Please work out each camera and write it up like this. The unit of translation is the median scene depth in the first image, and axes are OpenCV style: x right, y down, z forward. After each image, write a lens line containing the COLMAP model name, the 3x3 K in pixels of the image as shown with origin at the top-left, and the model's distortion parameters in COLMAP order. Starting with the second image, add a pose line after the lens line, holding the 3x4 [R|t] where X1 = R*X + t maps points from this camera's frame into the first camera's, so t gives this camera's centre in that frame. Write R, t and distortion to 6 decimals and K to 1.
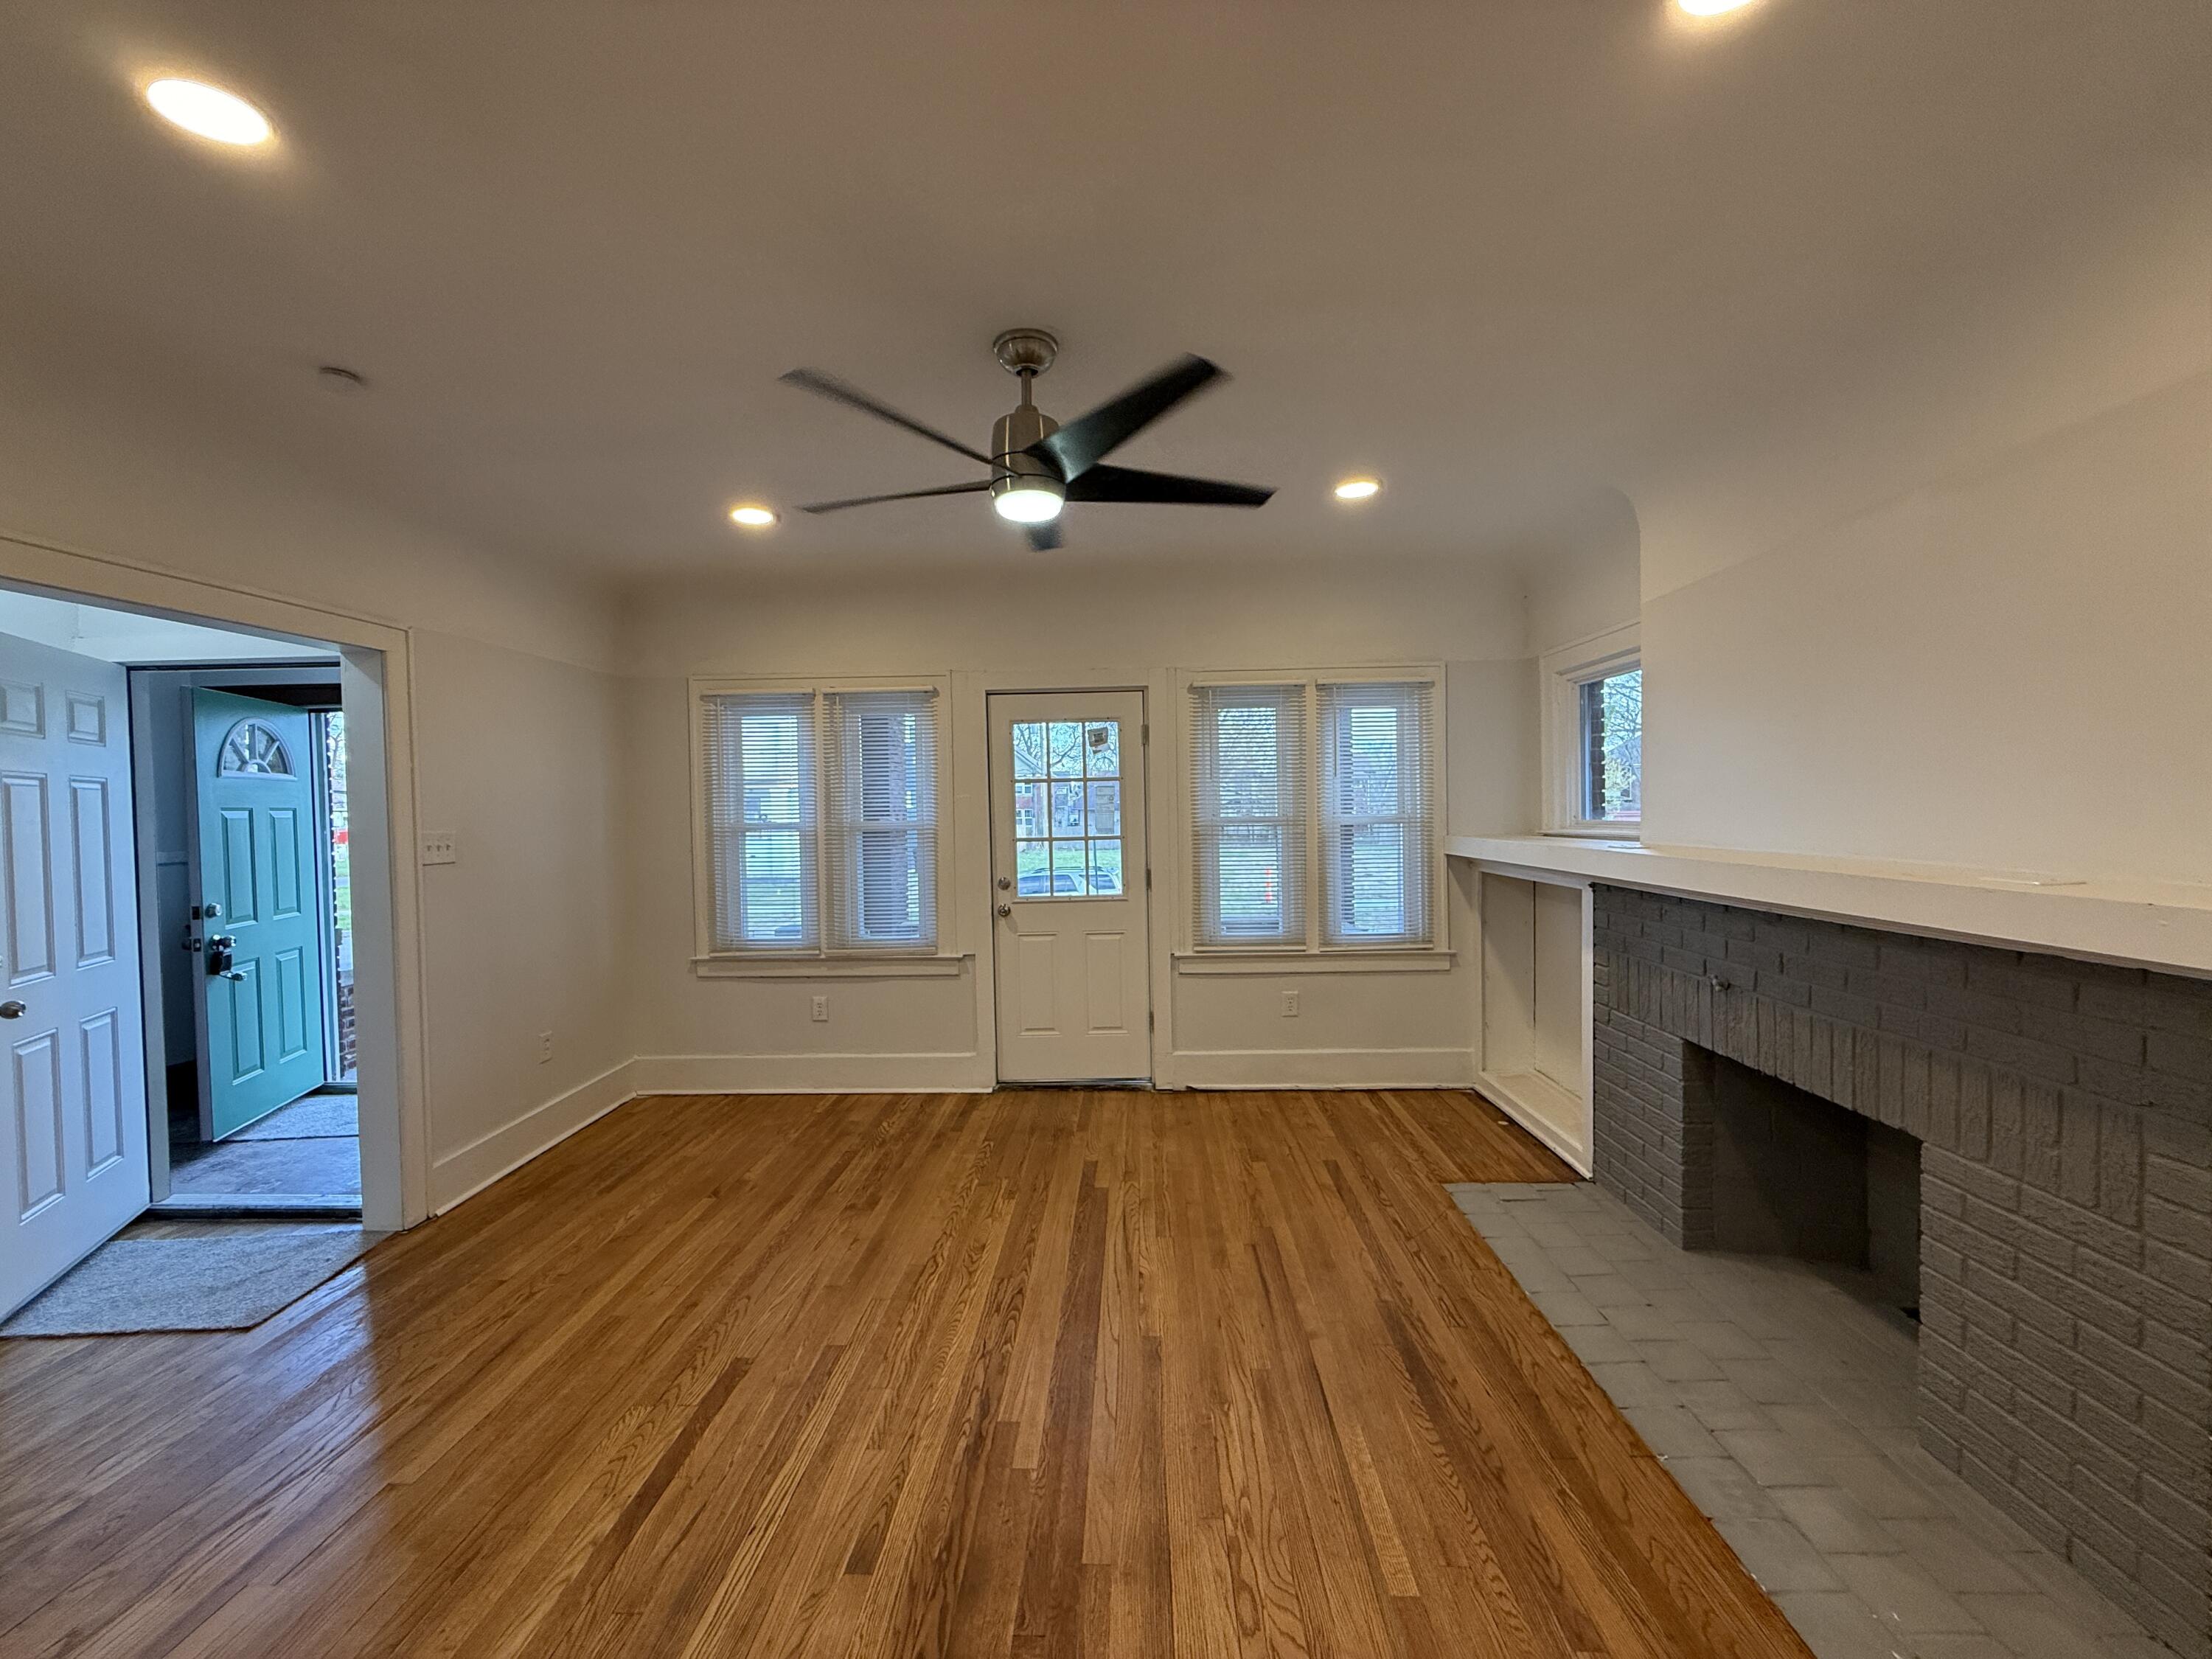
lens RADIAL K [[876.6, 0, 1101.7], [0, 876.6, 826.3], [0, 0, 1]] dist [-0.005613, -0.000120]
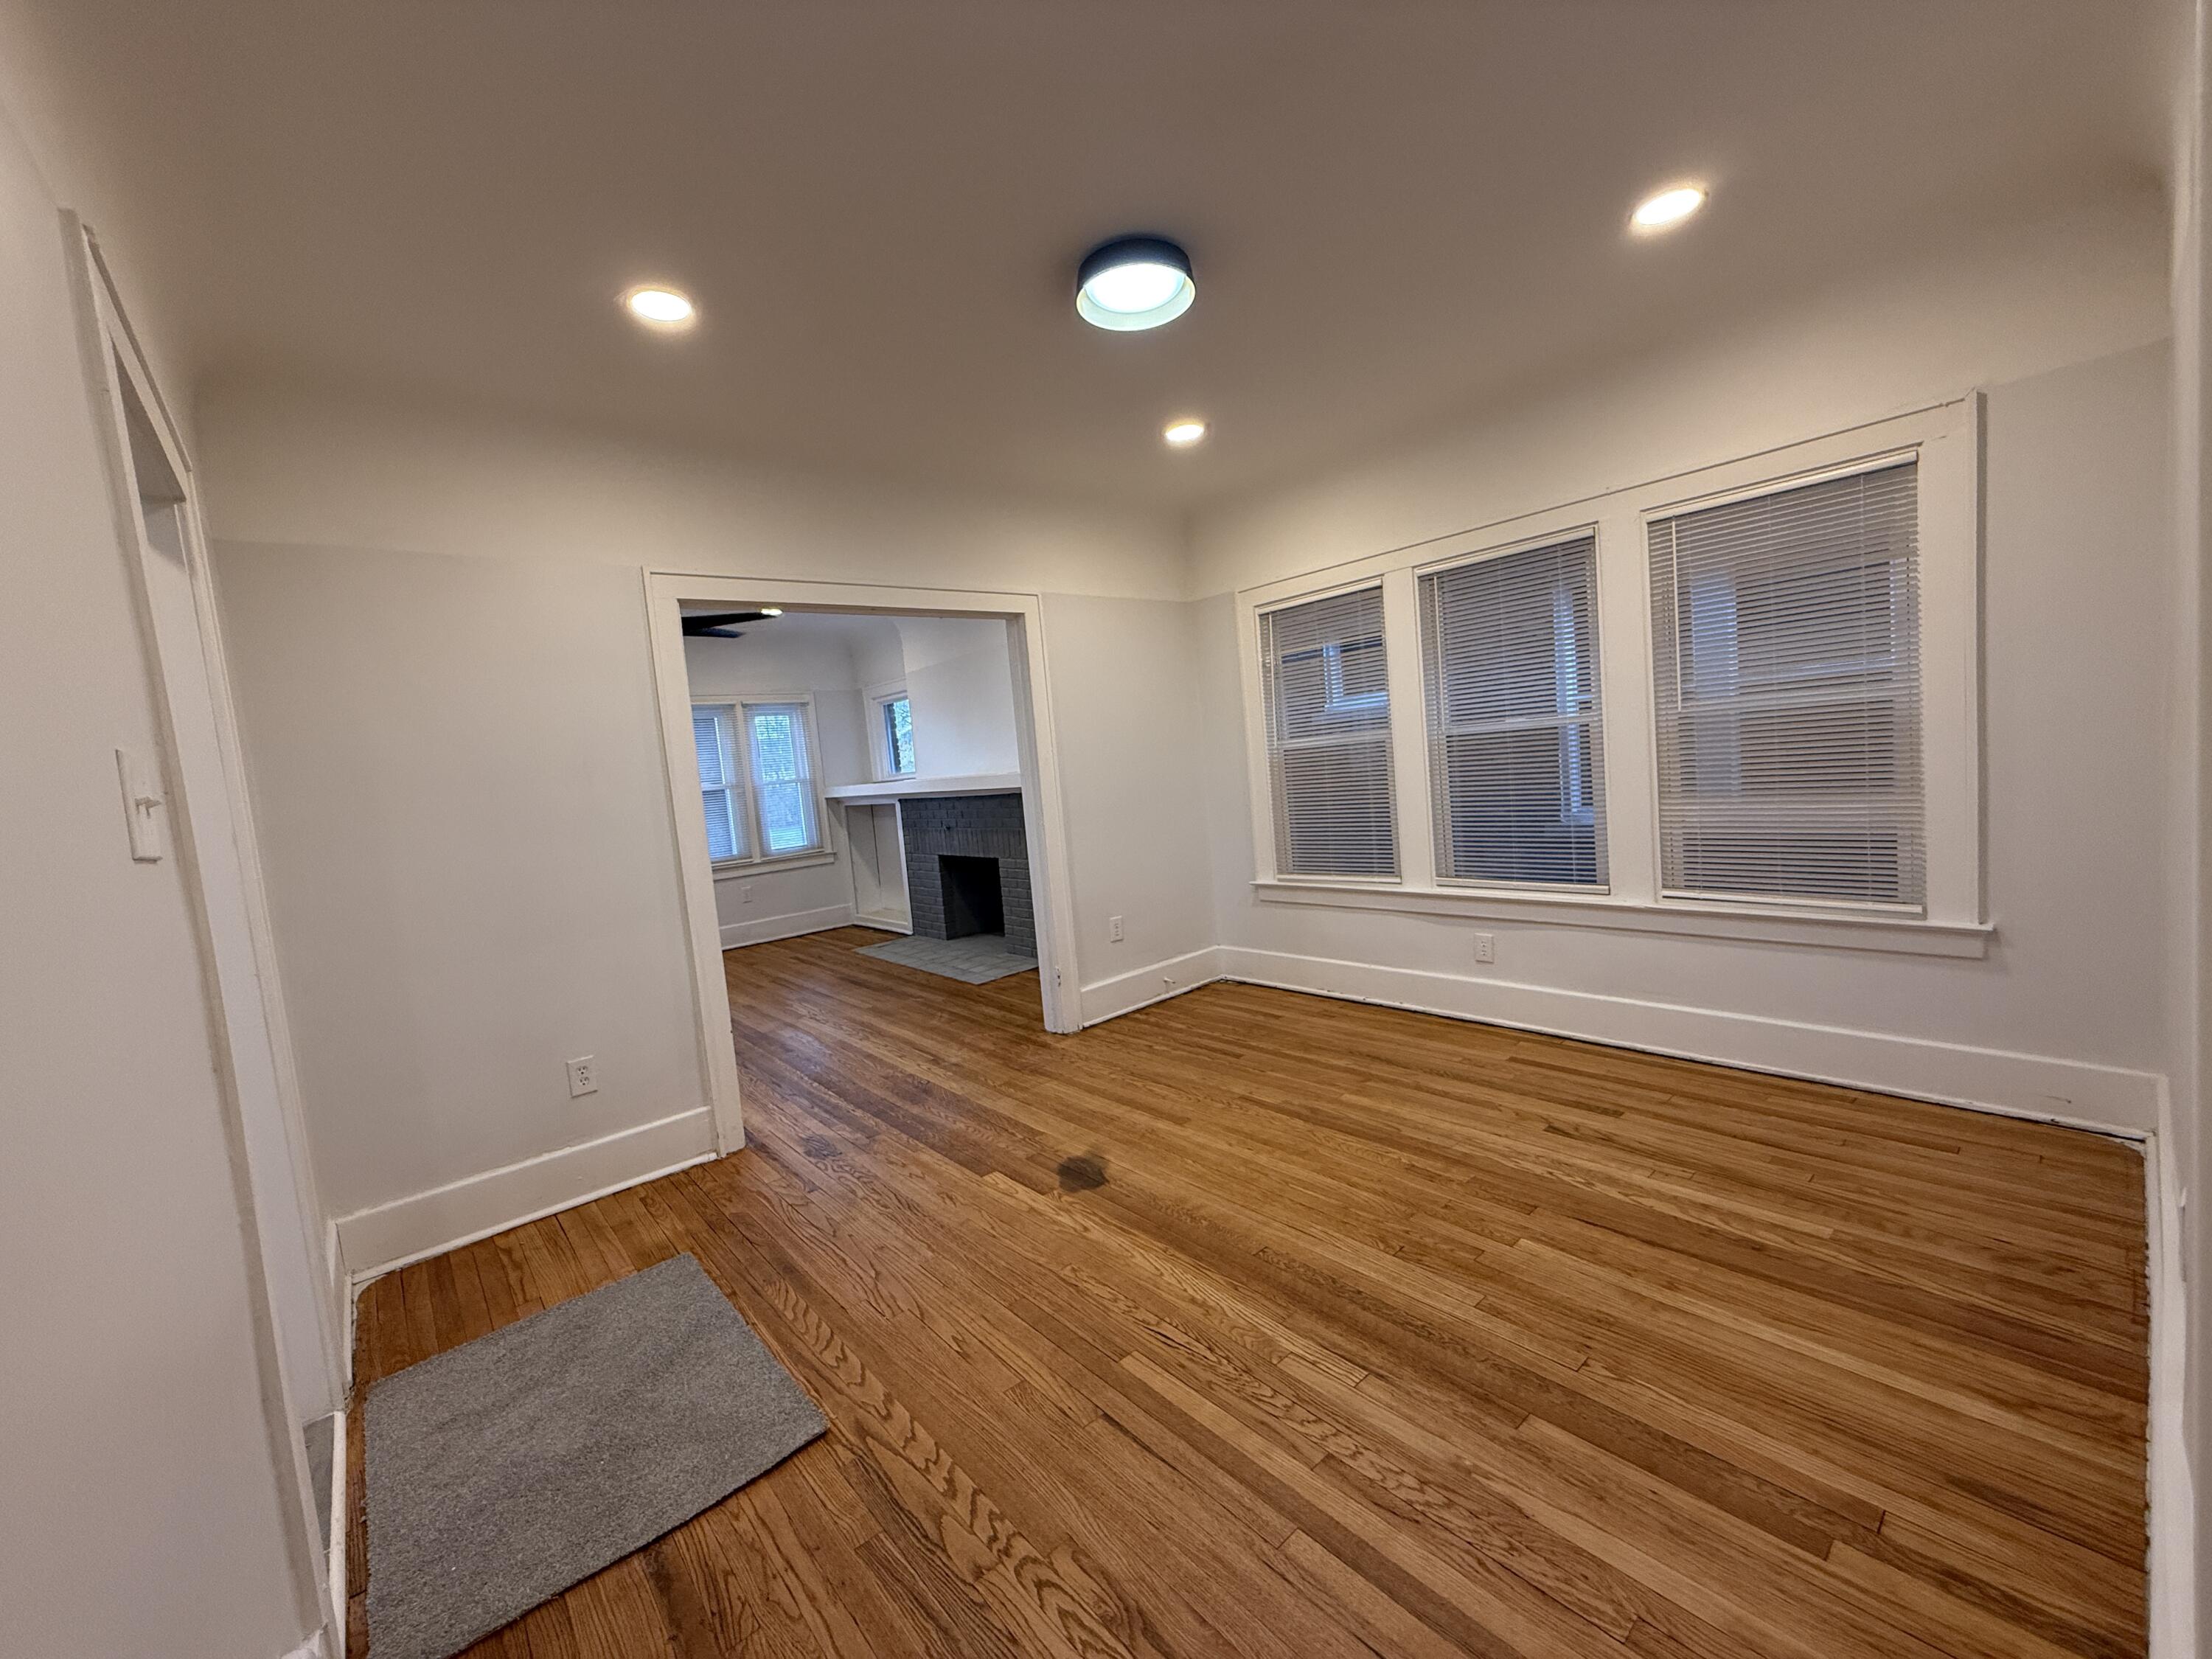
lens RADIAL K [[879.7, 0, 1100.5], [0, 879.7, 832.0], [0, 0, 1]] dist [-0.000046, 0.000152]
pose [[0.736106, -0.104120, 0.668810, -0.668575], [0.089707, 0.994389, 0.056073, 0.083367], [-0.670896, 0.018721, 0.741315, -1.181177]]
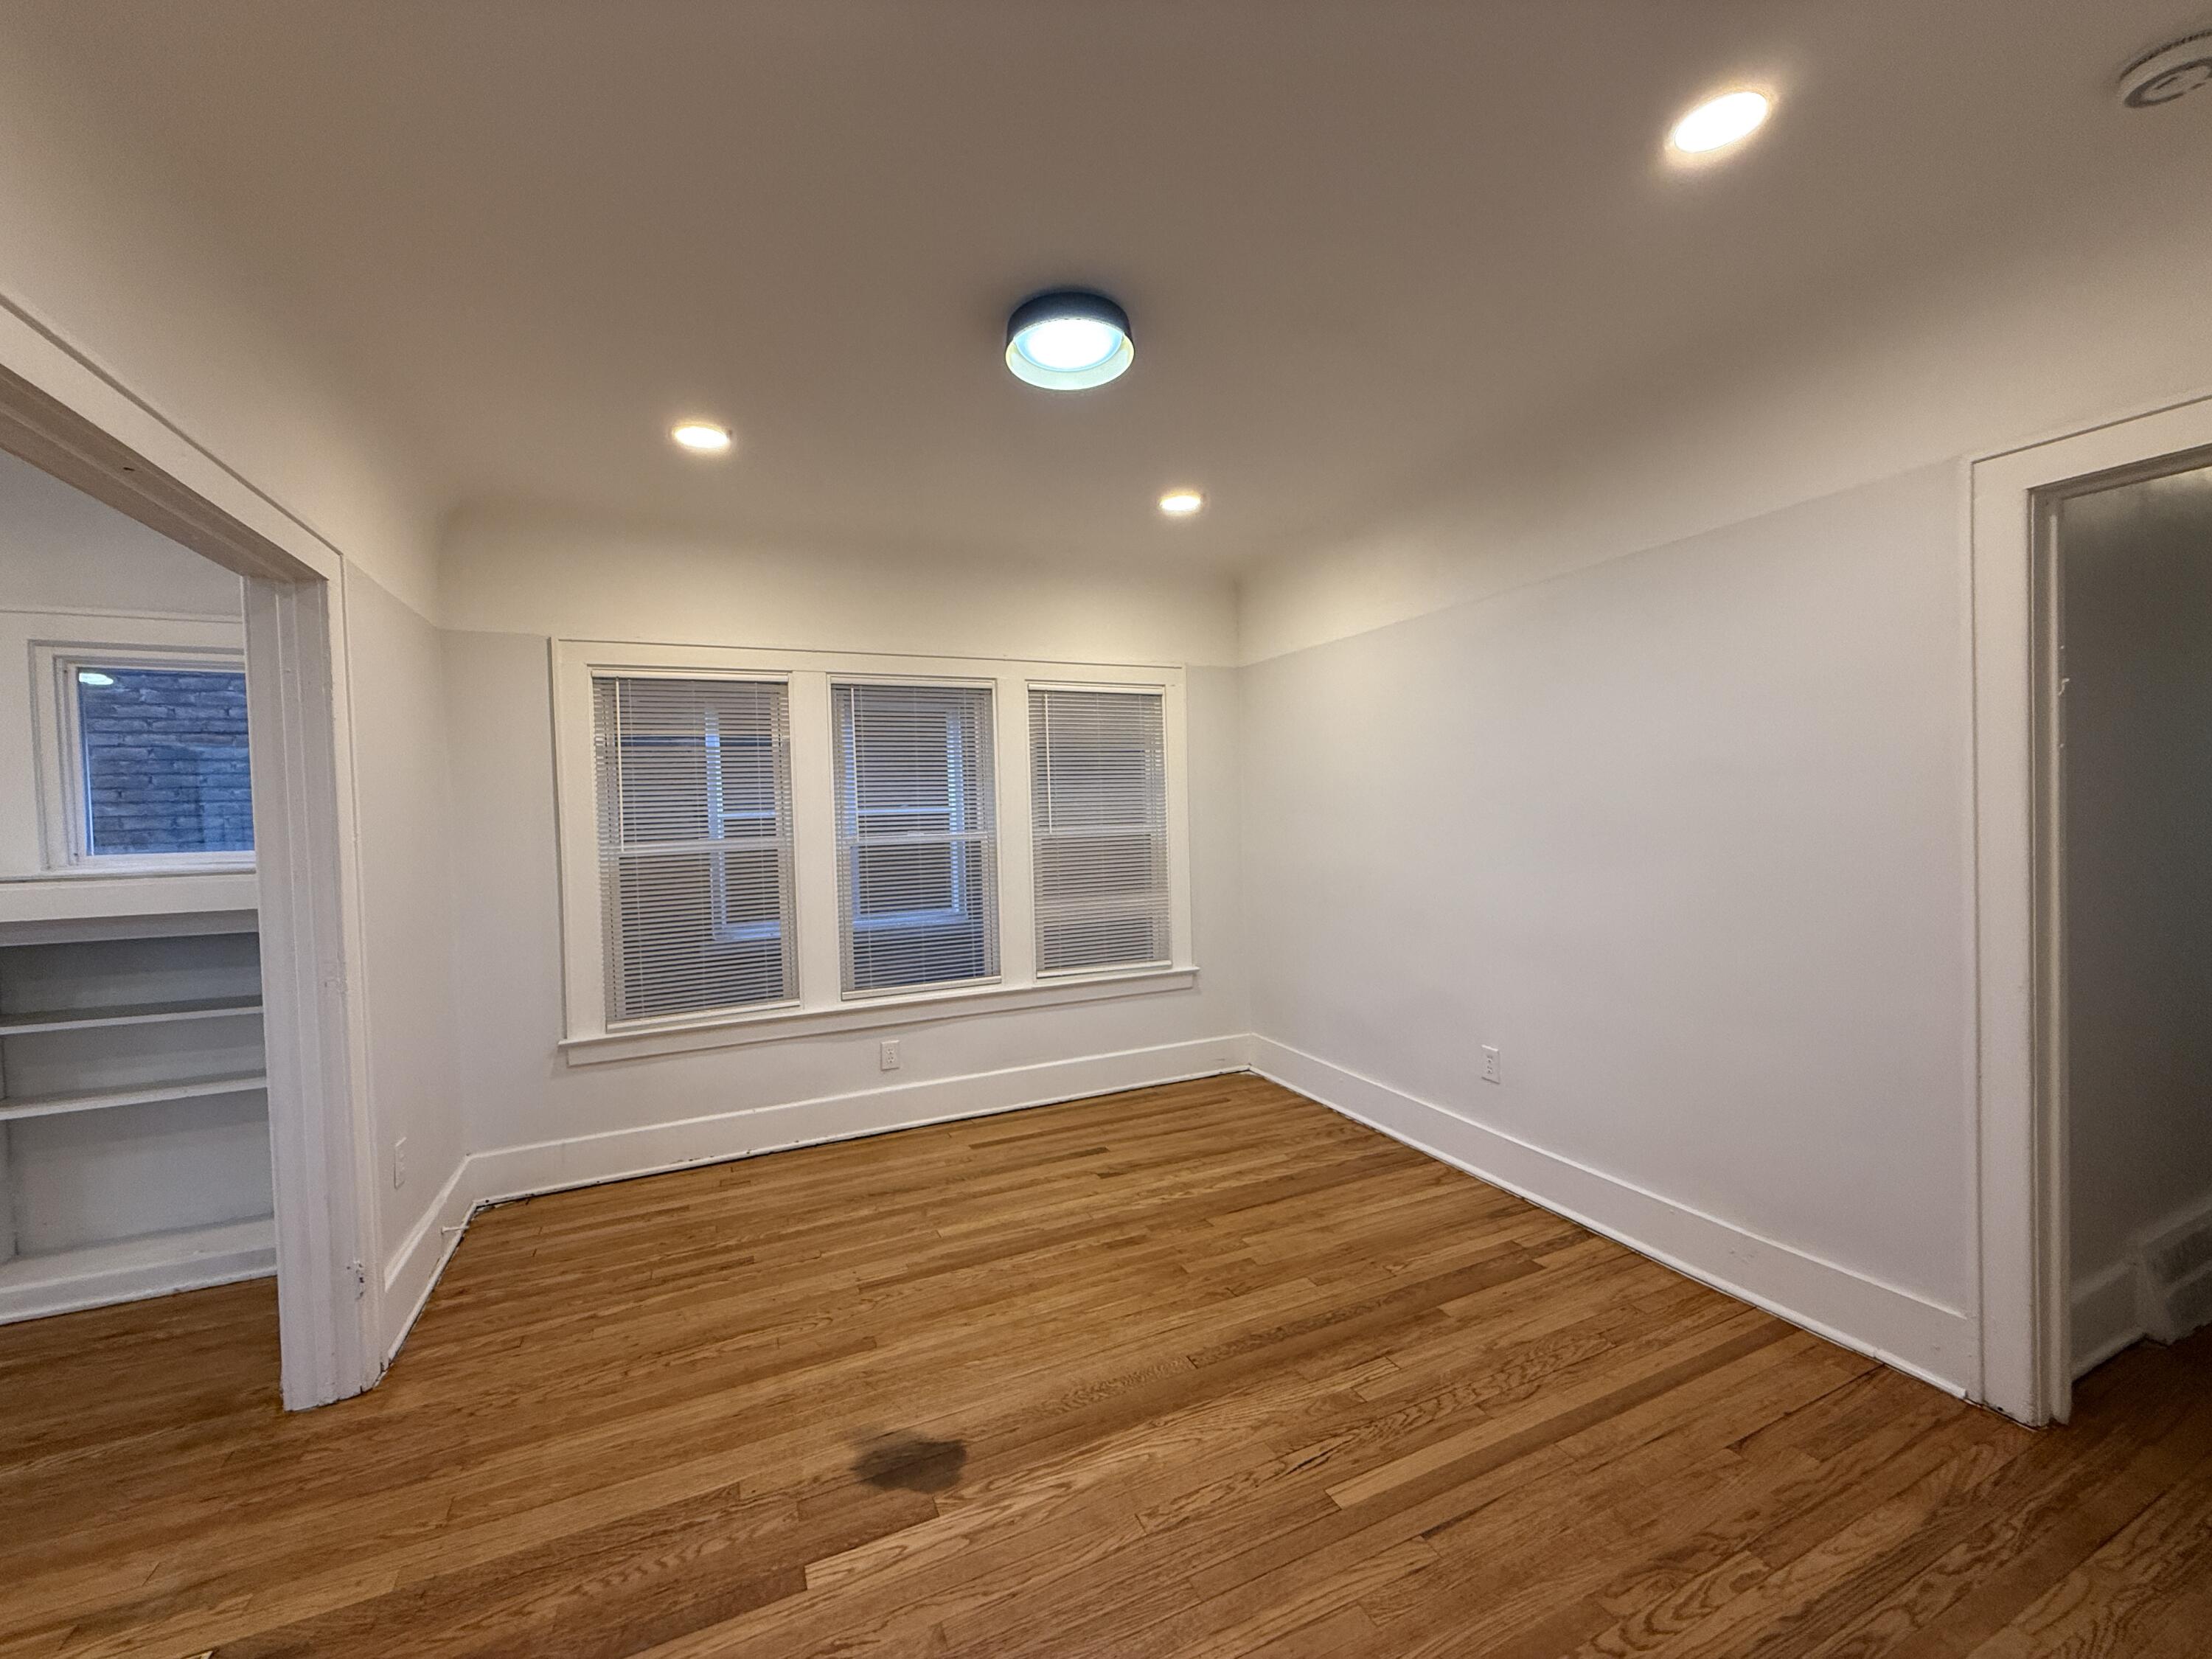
lens RADIAL K [[879.7, 0, 1100.5], [0, 879.7, 832.0], [0, 0, 1]] dist [-0.000046, 0.000152]
pose [[-0.444733, 0.009307, 0.895615, -0.734467], [0.054127, 0.998398, 0.016502, 0.032401], [-0.894026, 0.055816, -0.444525, -0.207139]]
